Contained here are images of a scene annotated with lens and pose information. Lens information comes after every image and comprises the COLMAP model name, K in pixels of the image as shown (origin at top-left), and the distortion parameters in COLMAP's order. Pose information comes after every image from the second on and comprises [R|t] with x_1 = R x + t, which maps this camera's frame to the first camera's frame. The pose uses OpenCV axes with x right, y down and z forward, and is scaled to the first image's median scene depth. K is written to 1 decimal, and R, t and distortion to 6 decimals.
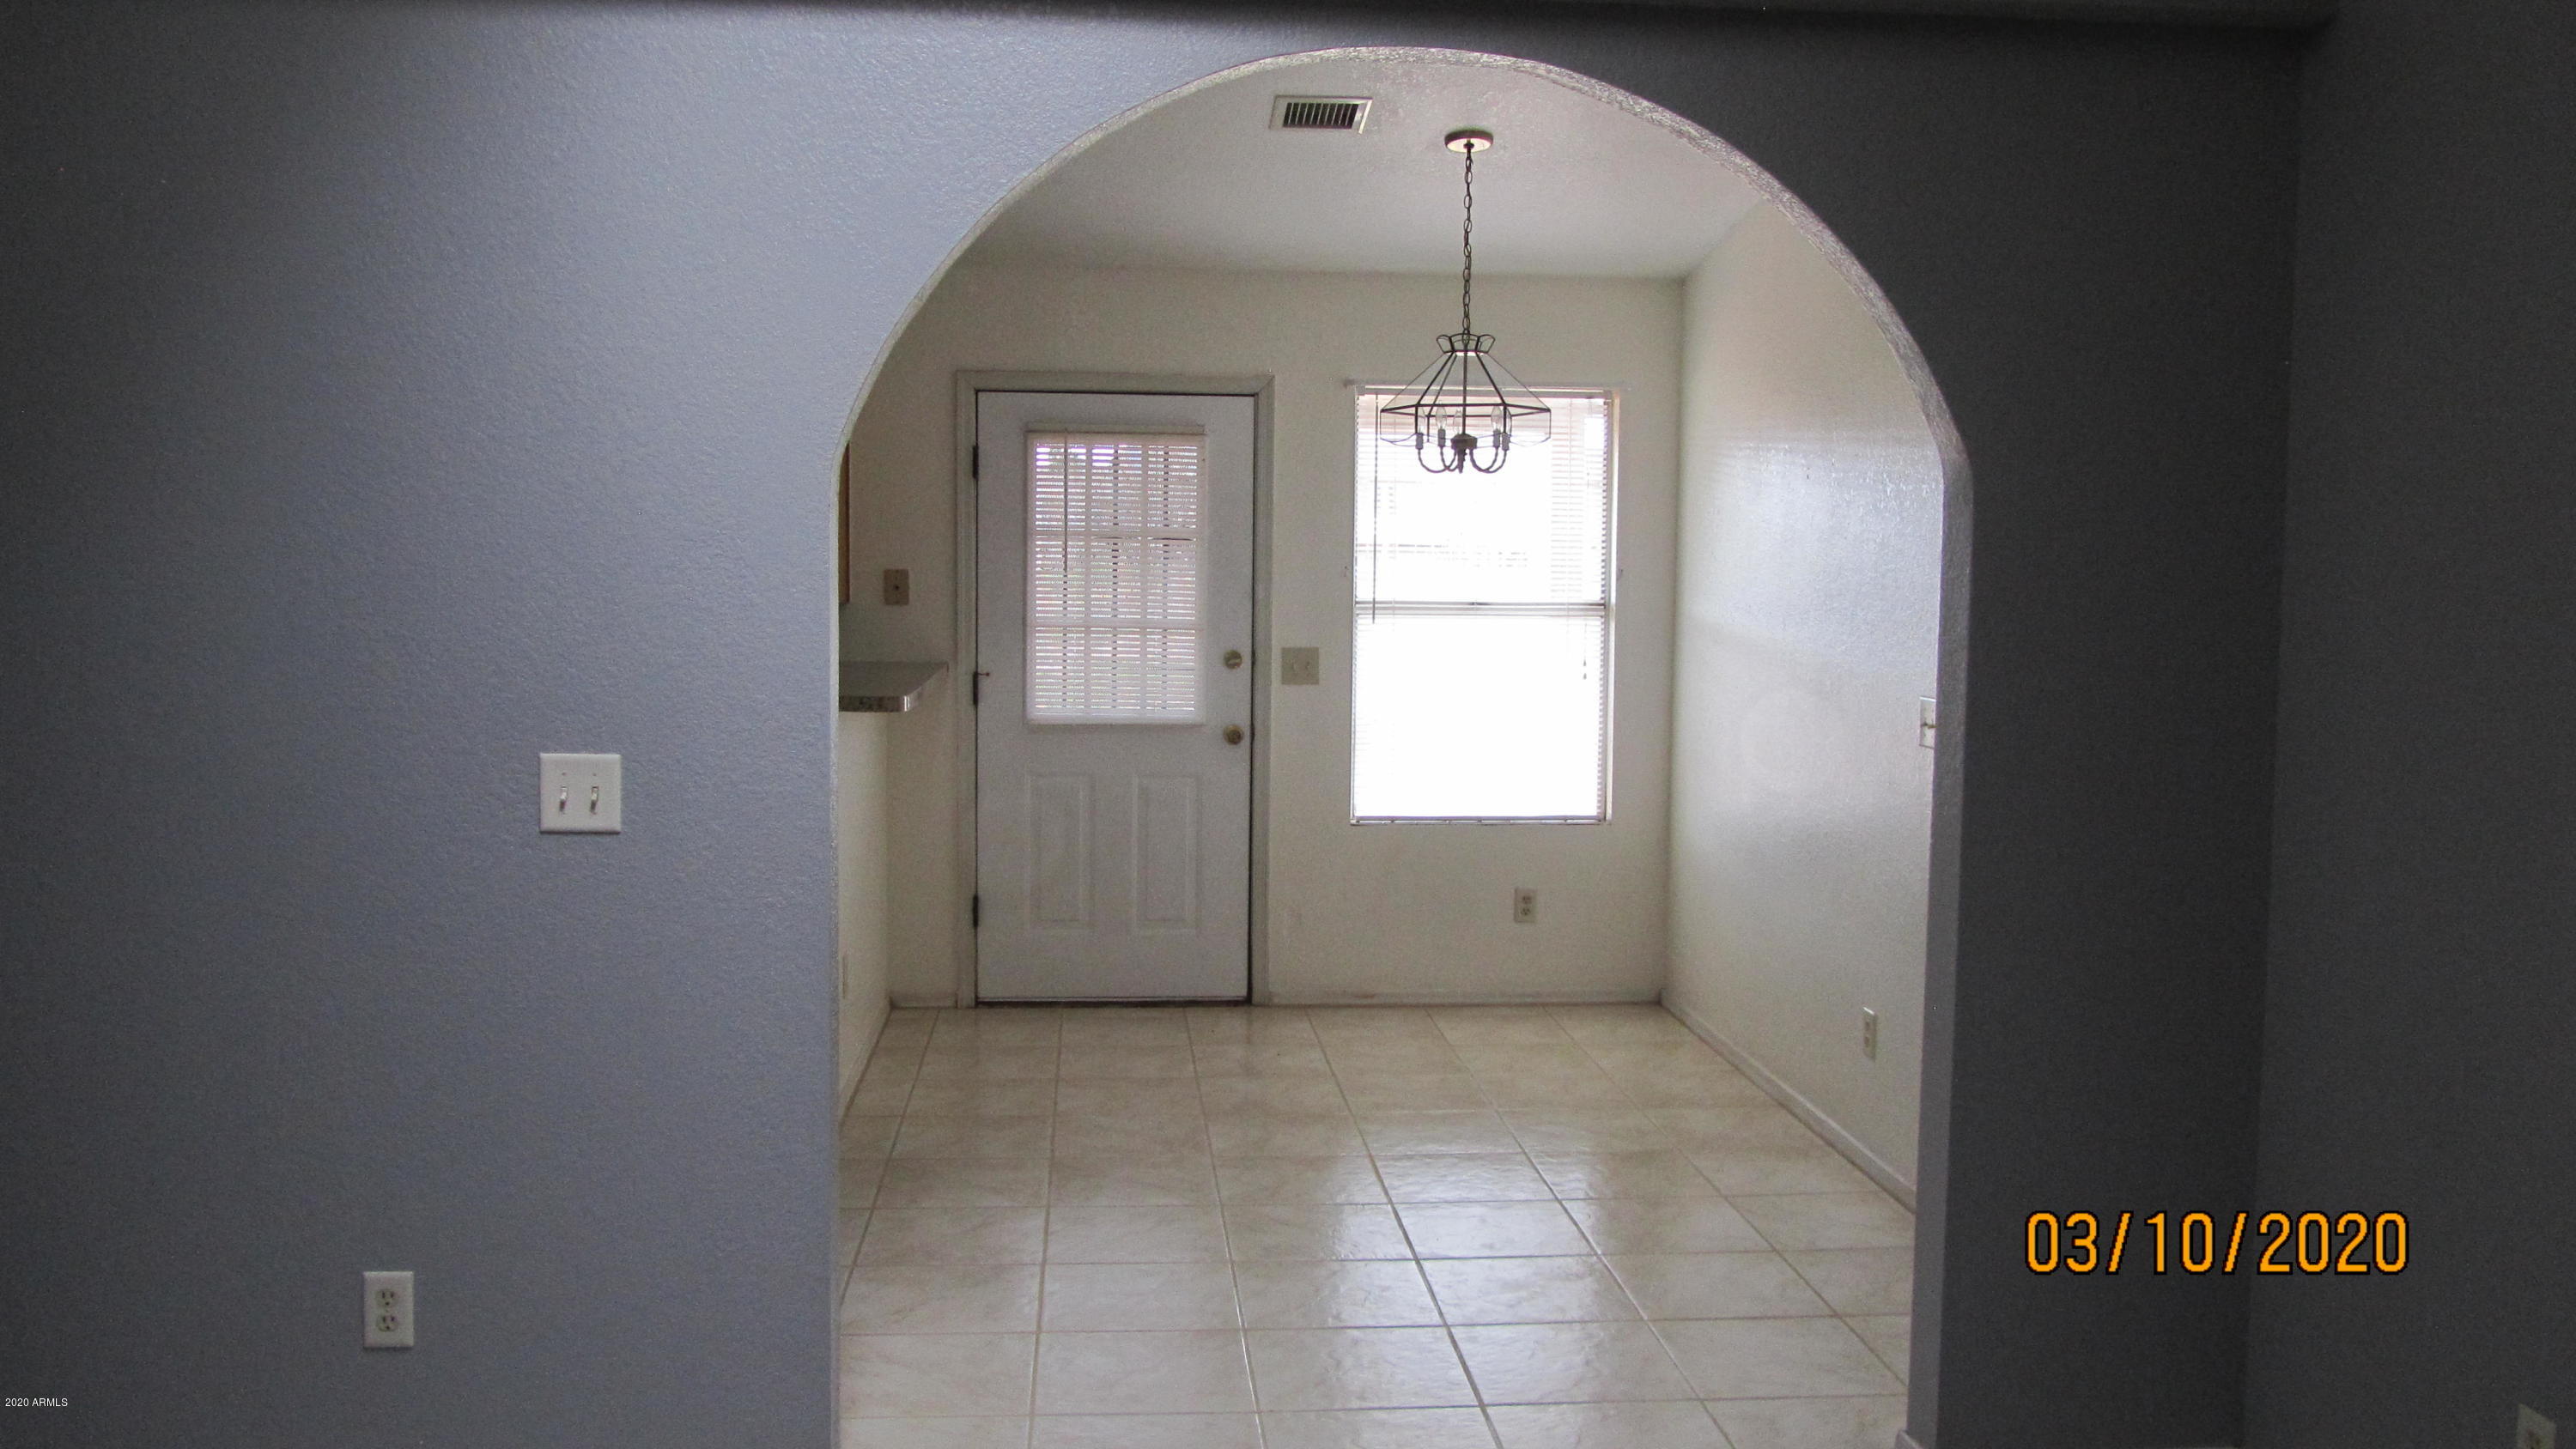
lens RADIAL K [[2232.8, 0, 1305.1], [0, 2232.8, 741.2], [0, 0, 1]] dist [-0.021091, 0.006422]
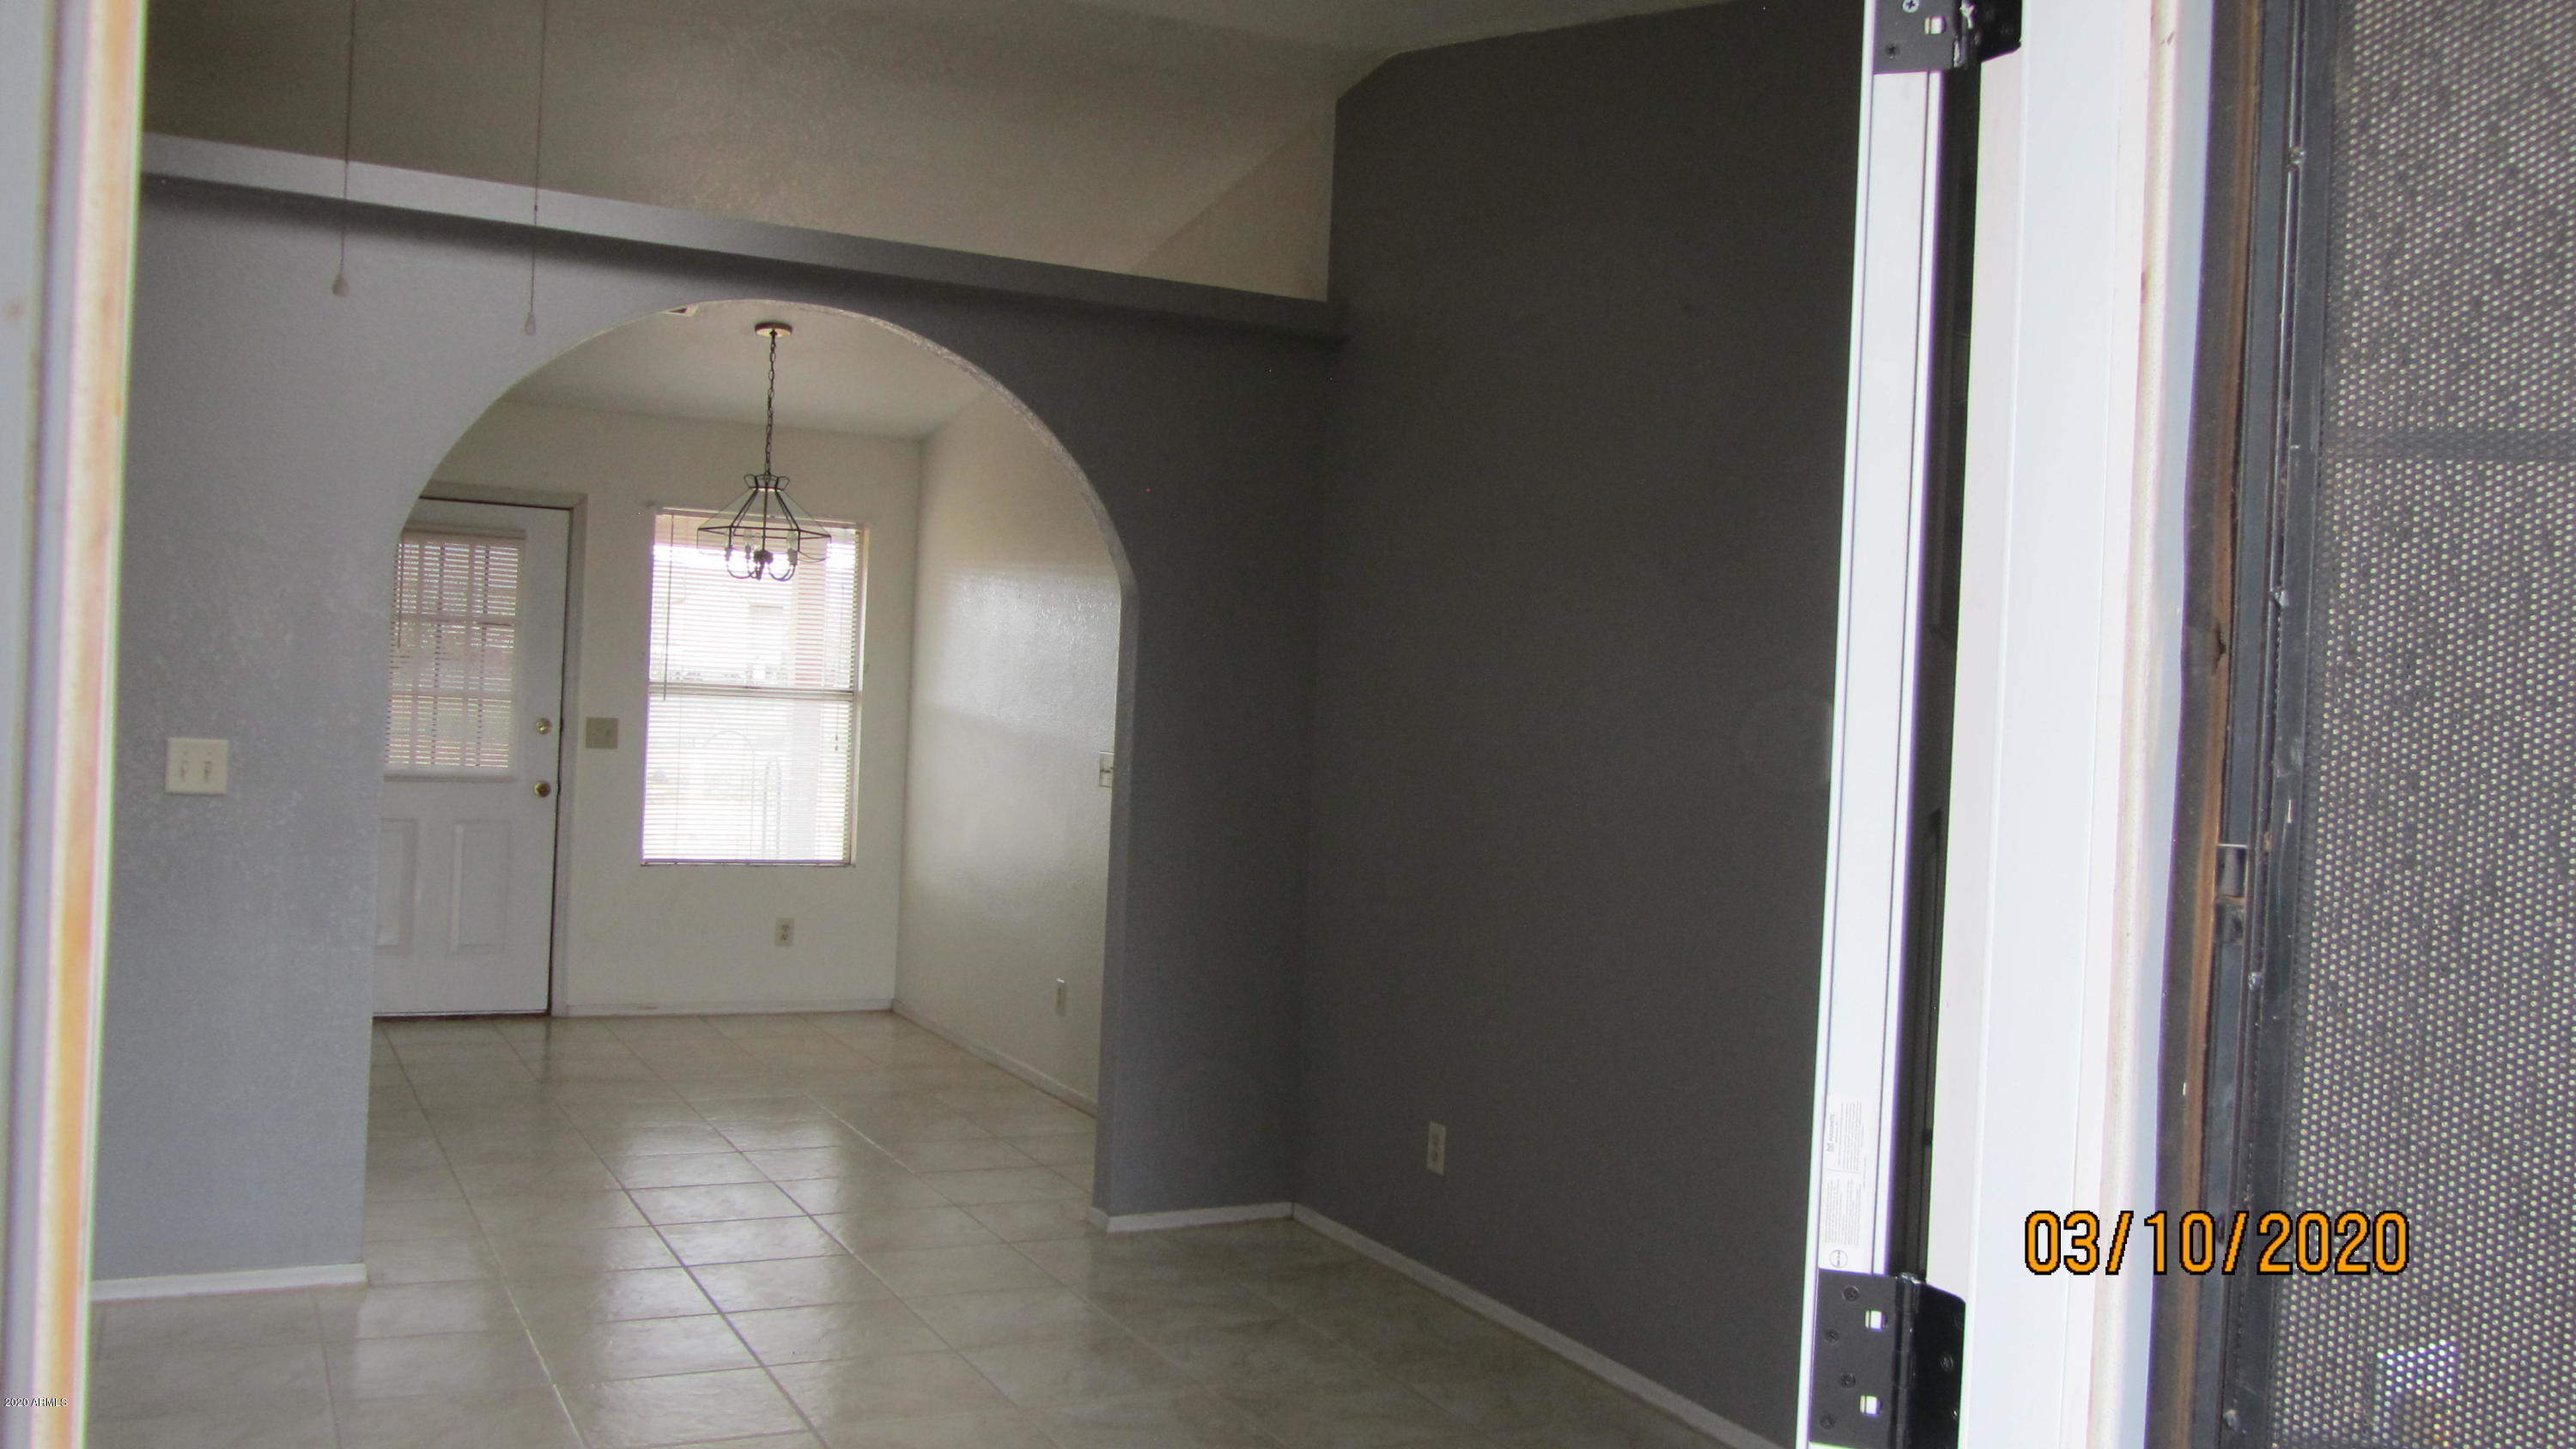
lens RADIAL K [[2232.8, 0, 1294.6], [0, 2232.8, 721.3], [0, 0, 1]] dist [-0.021091, 0.006422]
pose [[0.934132, 0.030417, 0.355630, -0.082097], [-0.006413, 0.997632, -0.068483, 0.040834], [-0.356871, 0.061691, 0.932114, -0.265293]]
